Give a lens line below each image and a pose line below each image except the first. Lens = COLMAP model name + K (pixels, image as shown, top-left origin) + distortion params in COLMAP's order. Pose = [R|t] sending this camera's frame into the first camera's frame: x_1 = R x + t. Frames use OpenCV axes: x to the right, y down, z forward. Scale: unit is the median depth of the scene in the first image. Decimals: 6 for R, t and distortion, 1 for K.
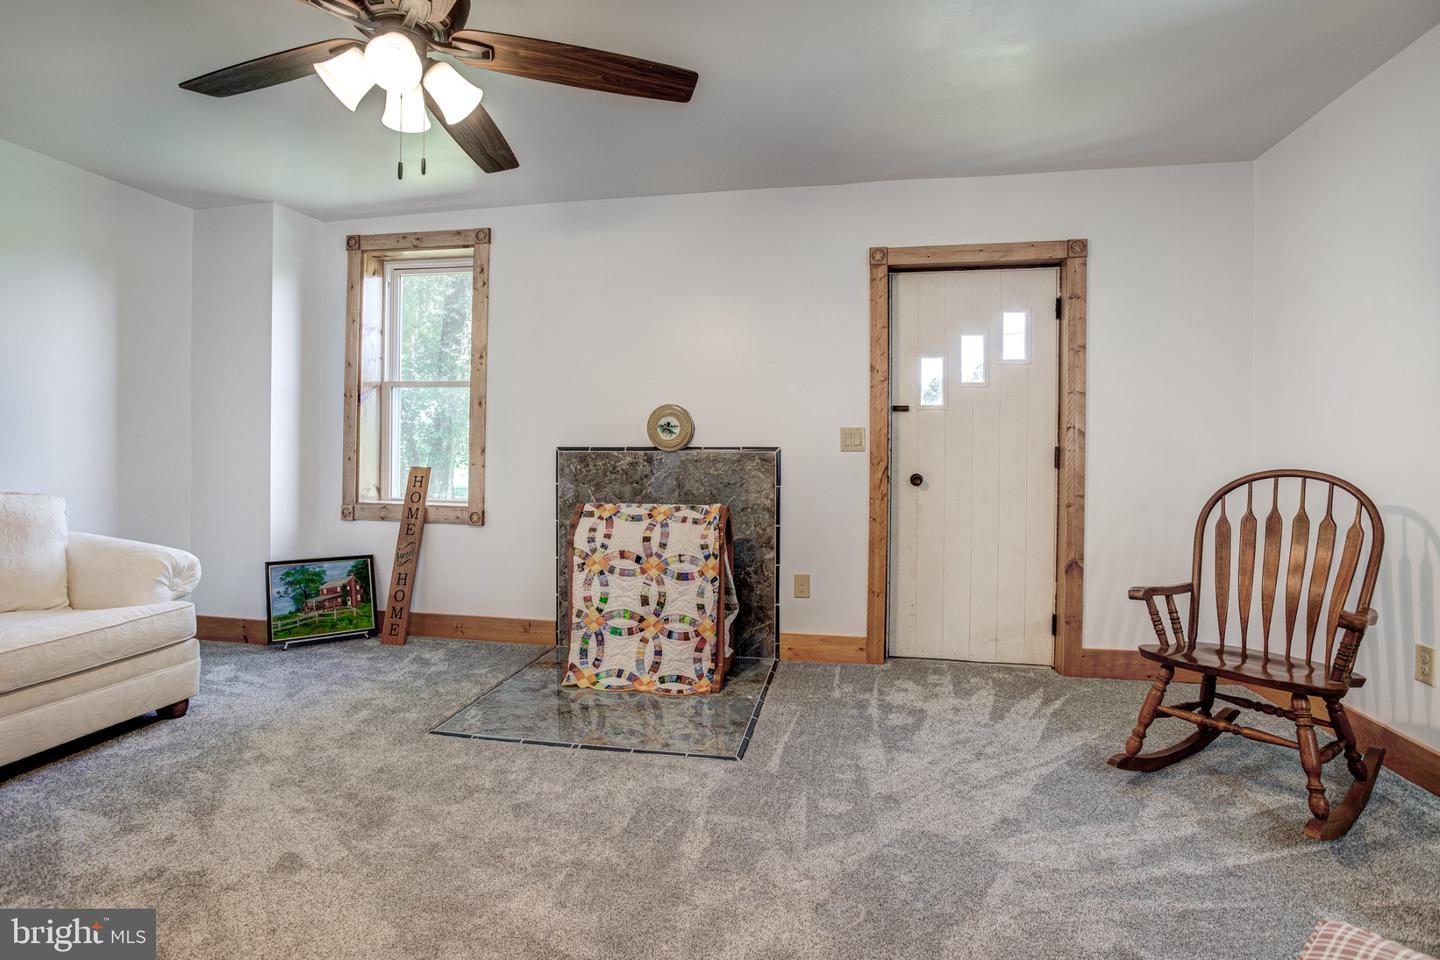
lens RADIAL K [[743.8, 0, 735.1], [0, 743.8, 468.2], [0, 0, 1]] dist [-0.042711, 0.016483]
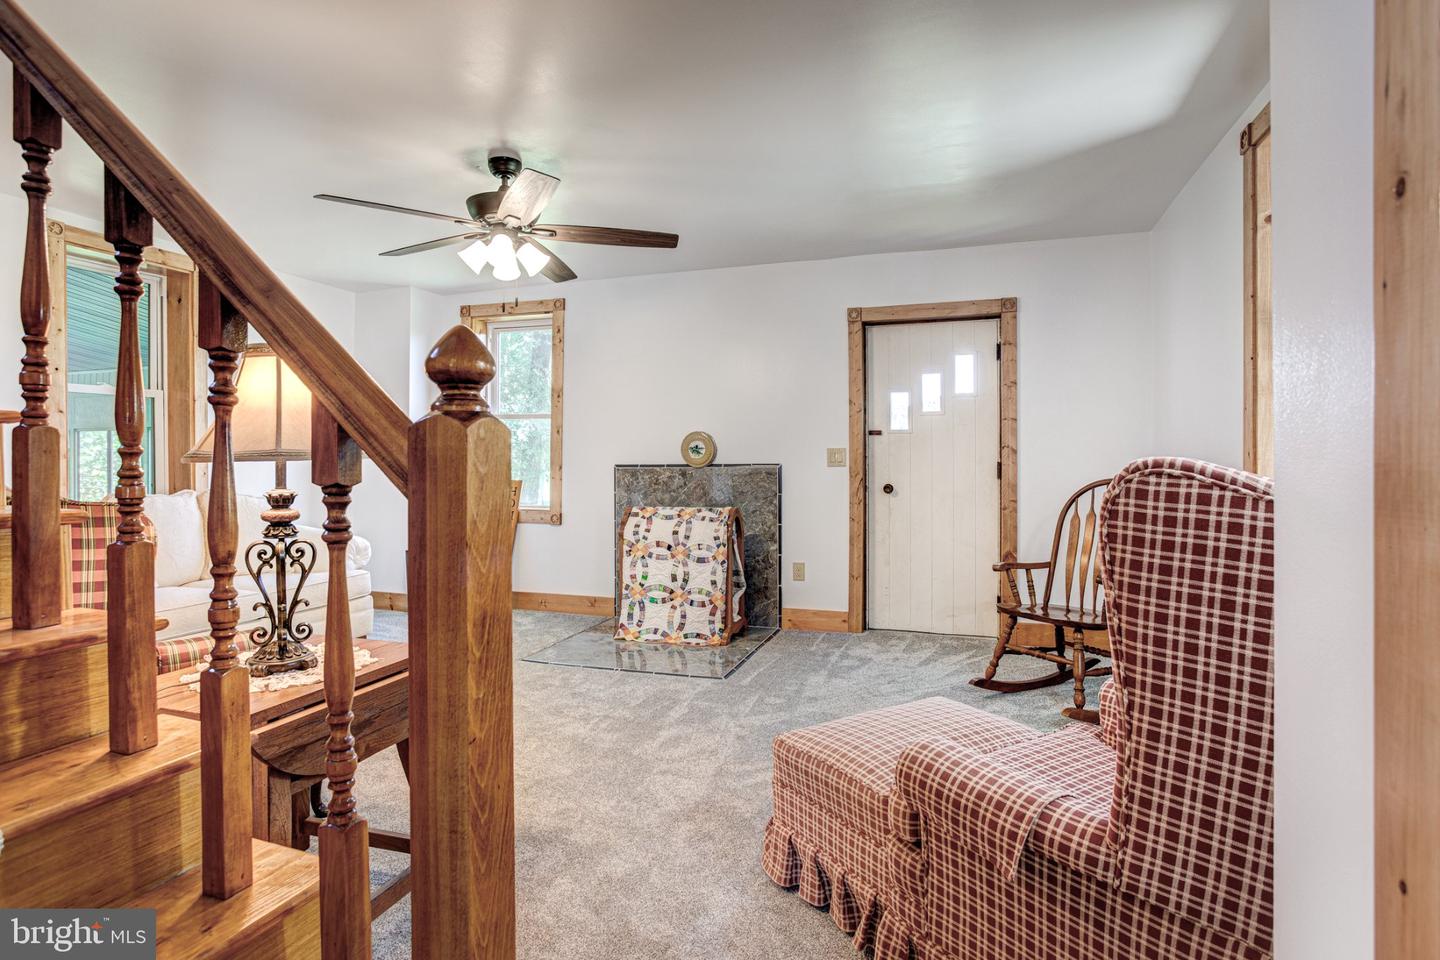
lens RADIAL K [[743.8, 0, 711.0], [0, 743.8, 479.4], [0, 0, 1]] dist [-0.042711, 0.016483]
pose [[0.989912, -0.004214, -0.141619, 0.131242], [0.003772, 0.999987, -0.003392, 0.003222], [0.141632, 0.002824, 0.989915, -0.316501]]
